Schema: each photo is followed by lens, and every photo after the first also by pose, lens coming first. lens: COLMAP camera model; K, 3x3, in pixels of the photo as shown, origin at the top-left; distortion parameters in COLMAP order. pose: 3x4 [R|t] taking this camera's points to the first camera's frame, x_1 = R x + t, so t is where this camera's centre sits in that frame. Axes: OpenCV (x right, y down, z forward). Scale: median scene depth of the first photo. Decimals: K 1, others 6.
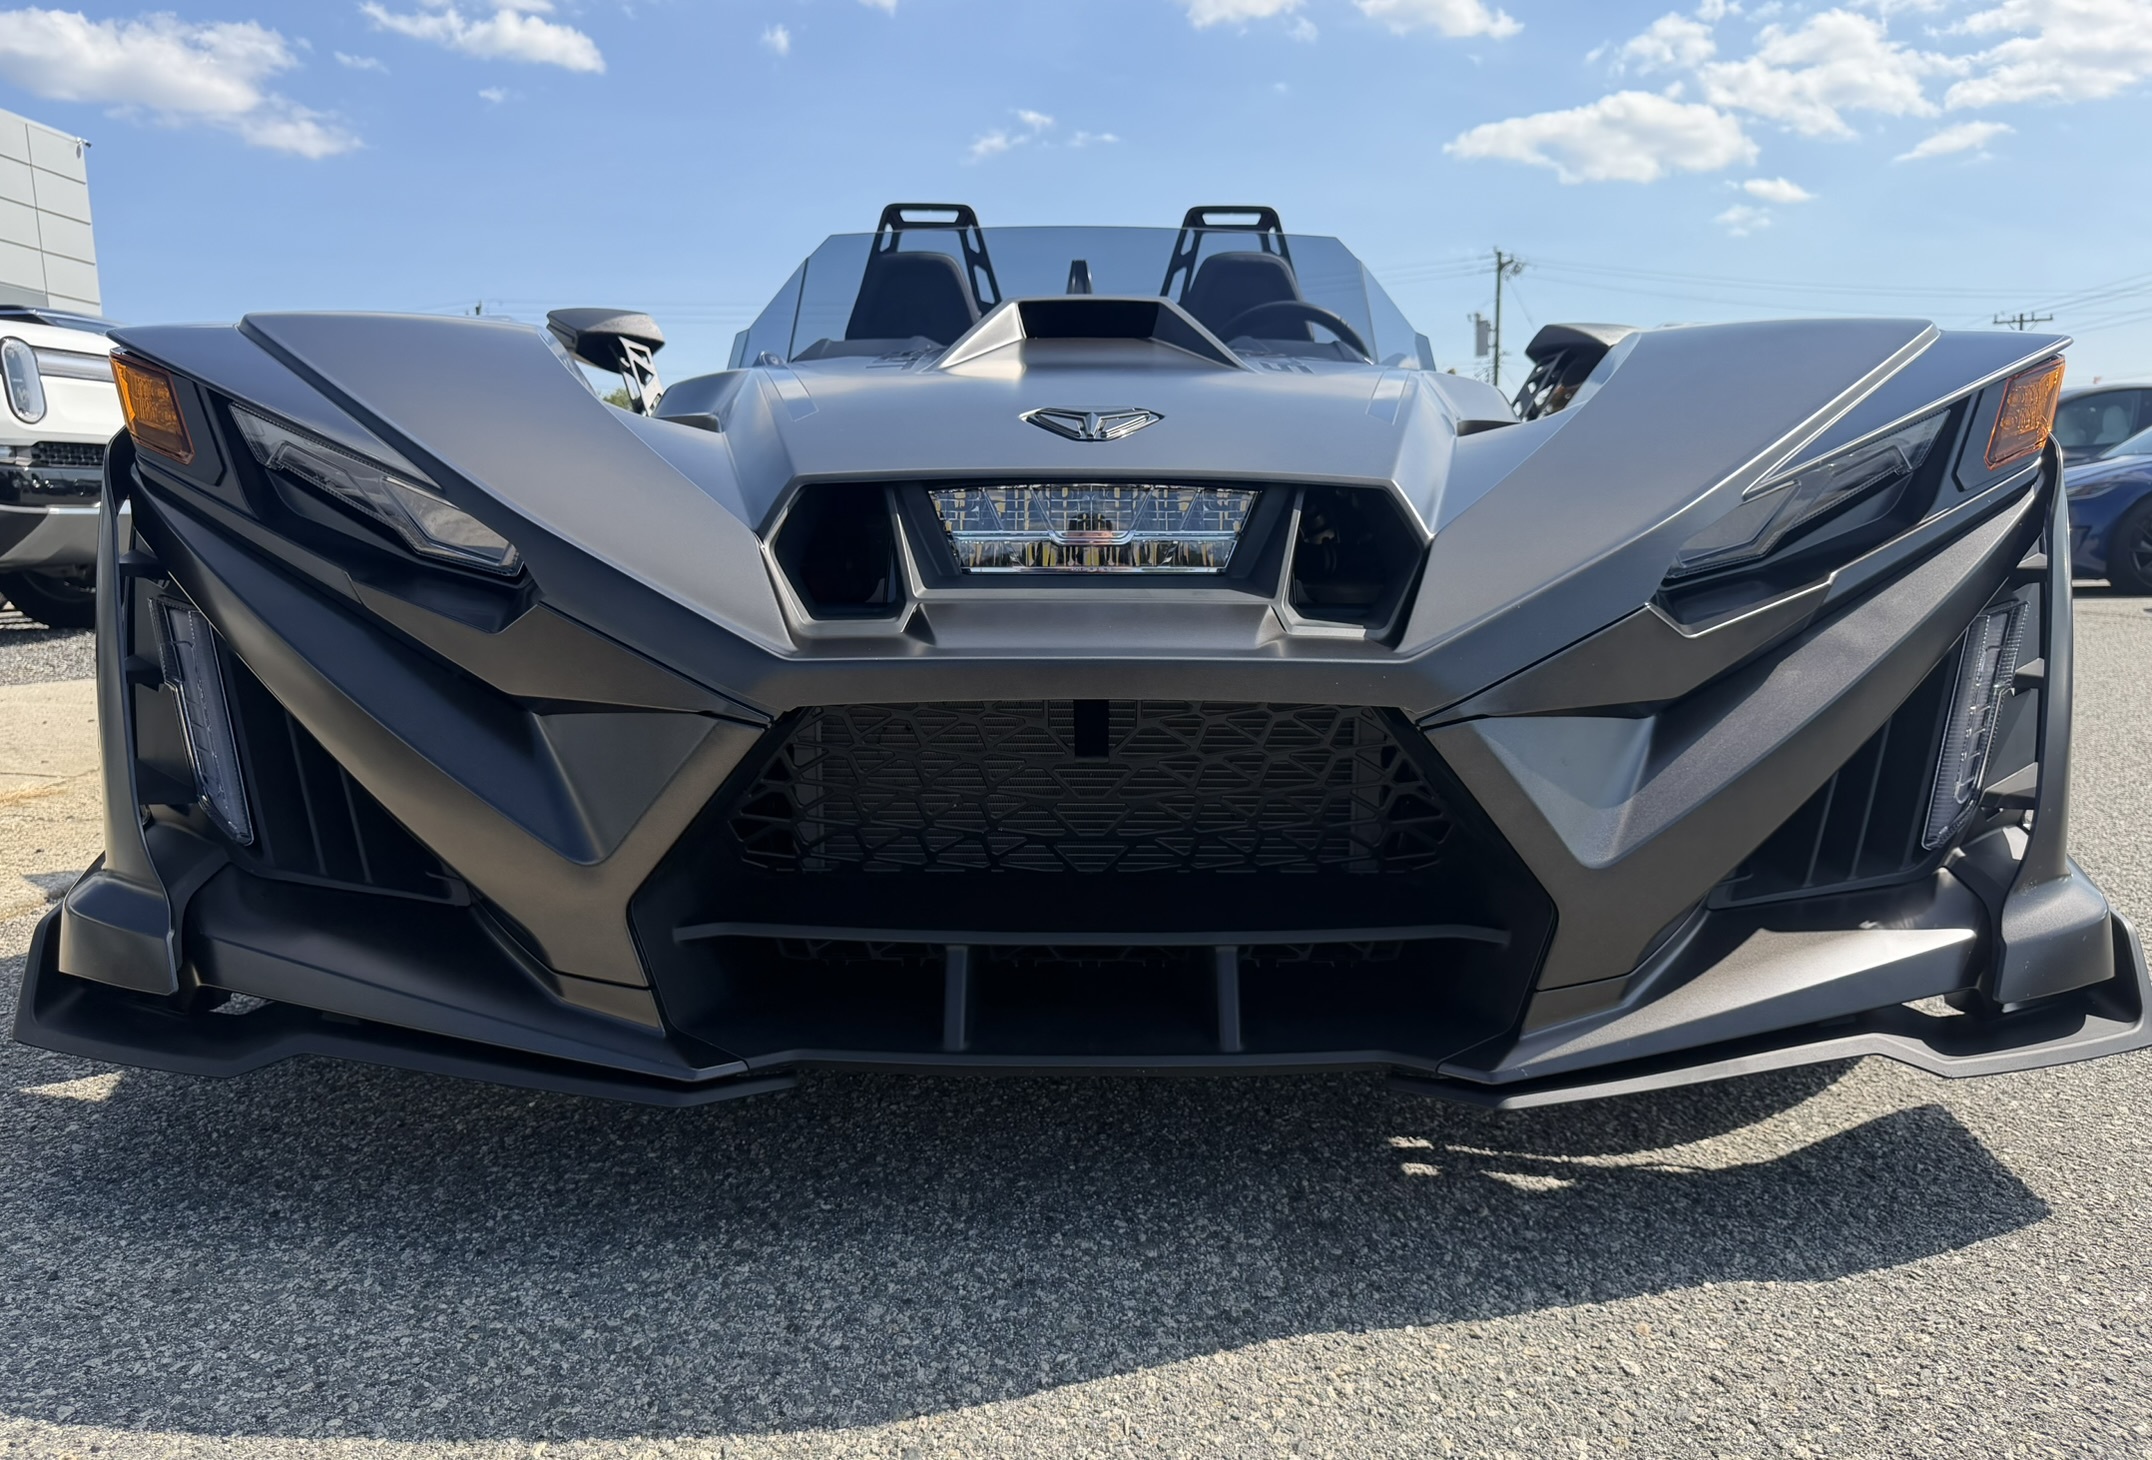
lens RADIAL K [[1621.9, 0, 1084.2], [0, 1621.9, 791.3], [0, 0, 1]] dist [0.004981, -0.003000]
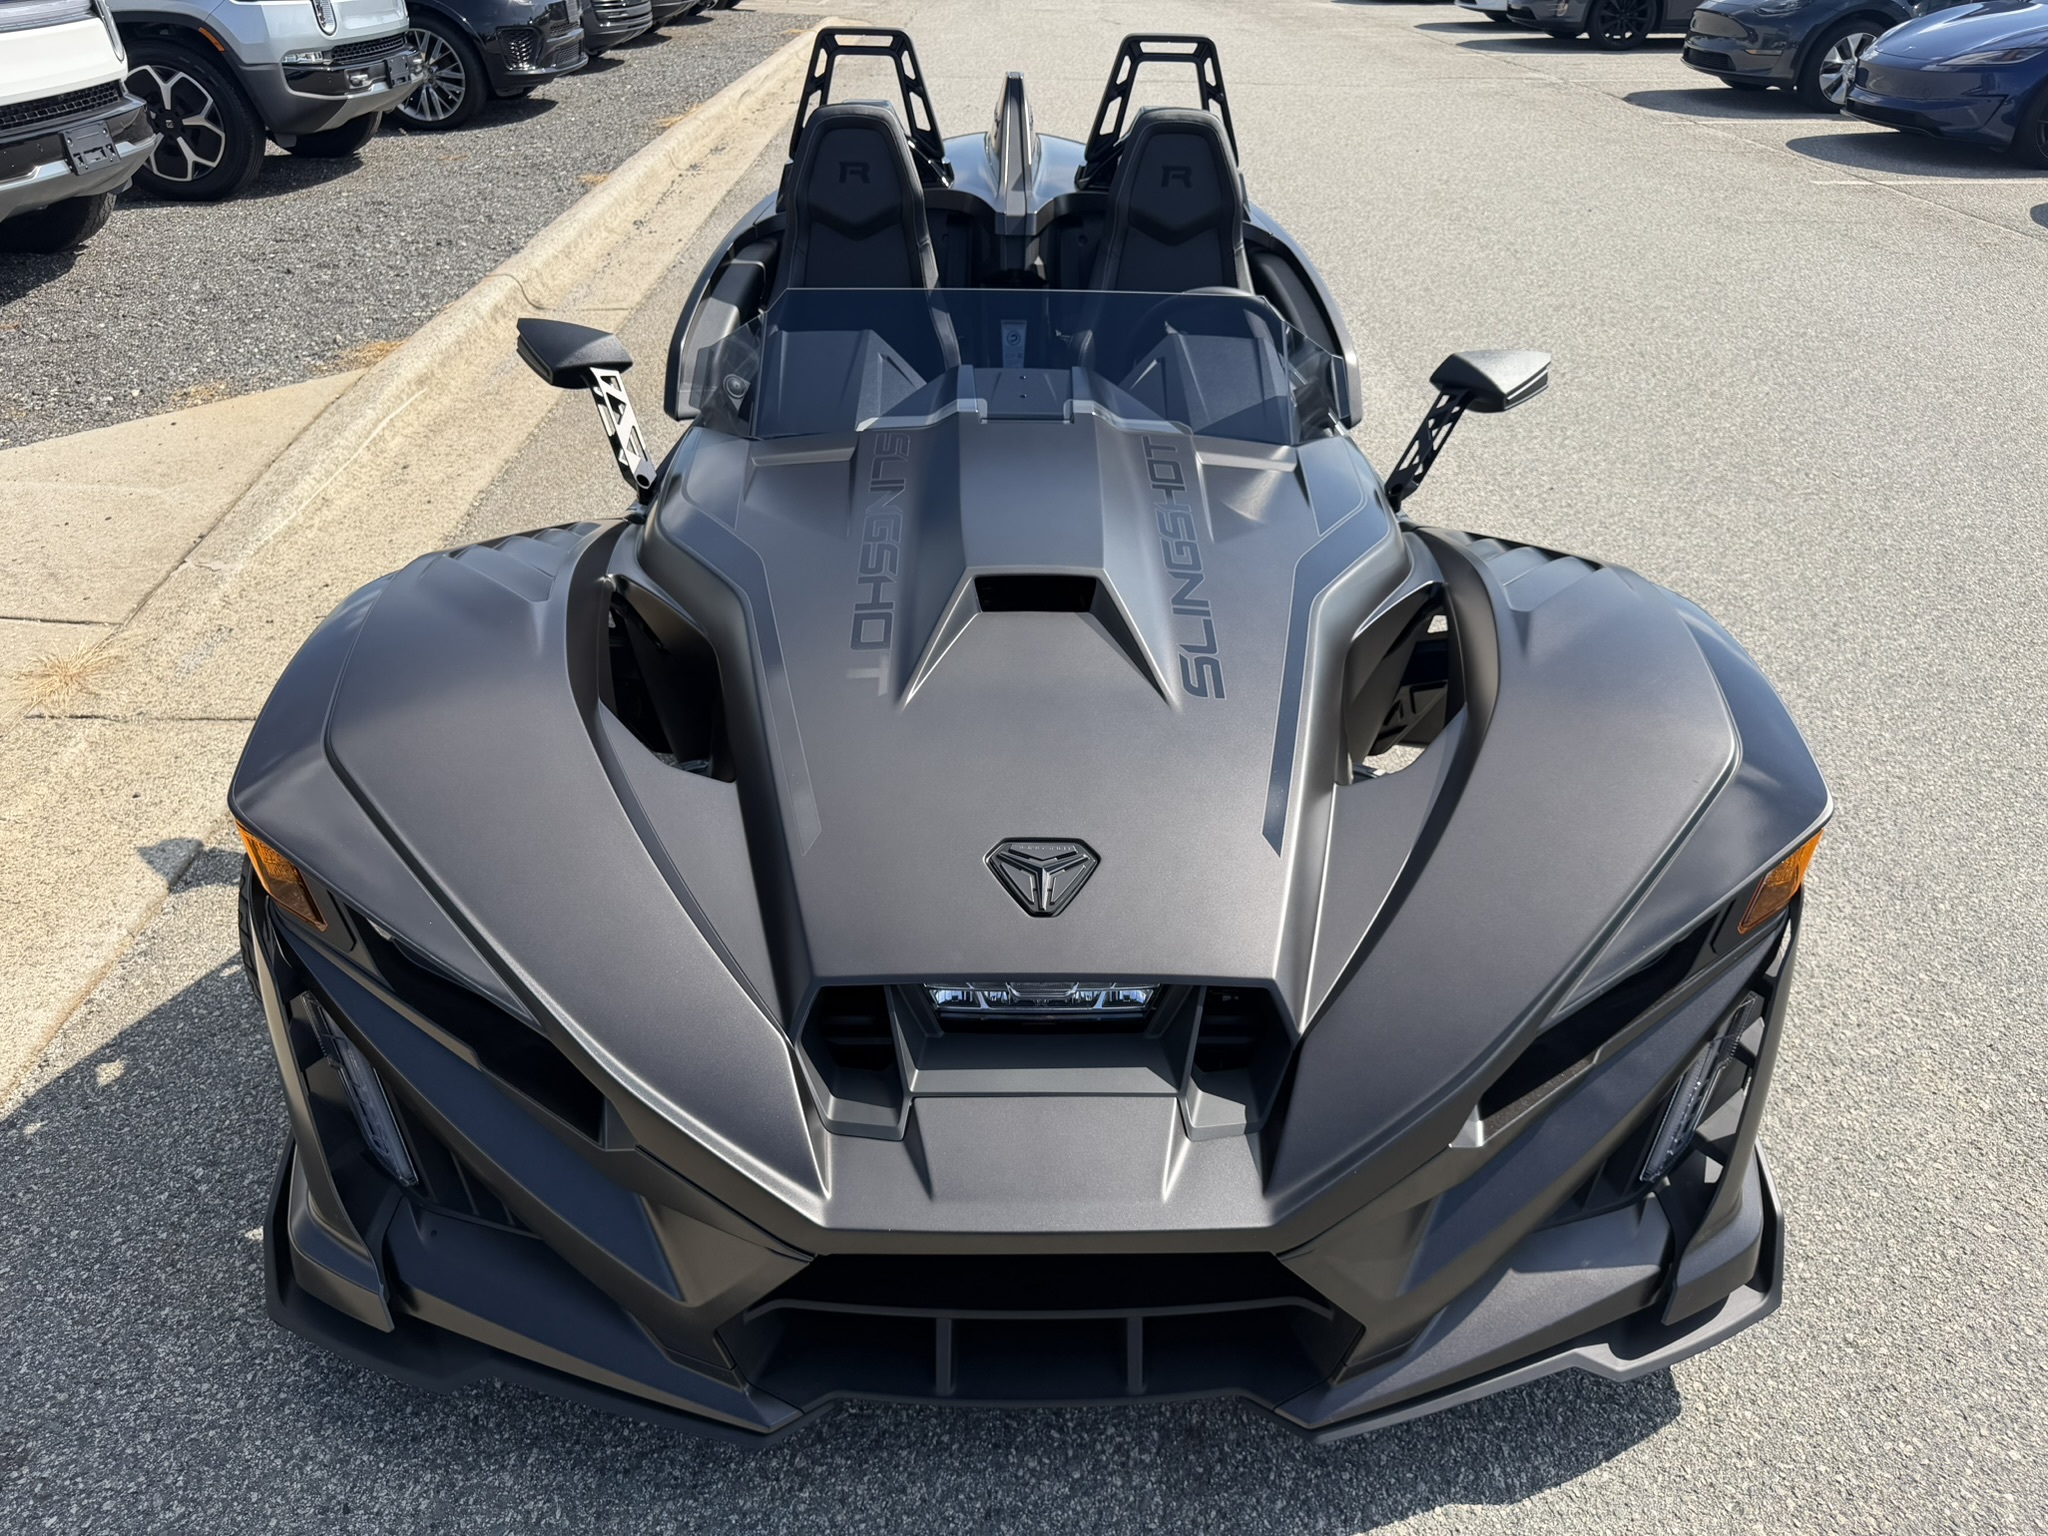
lens RADIAL K [[1496.5, 0, 1035.6], [0, 1496.5, 780.6], [0, 0, 1]] dist [0.004426, -0.009787]
pose [[0.999690, 0.004443, 0.024494, -0.030913], [-0.013247, 0.928012, 0.372314, -0.784571], [-0.021077, -0.372523, 0.927783, -0.043754]]
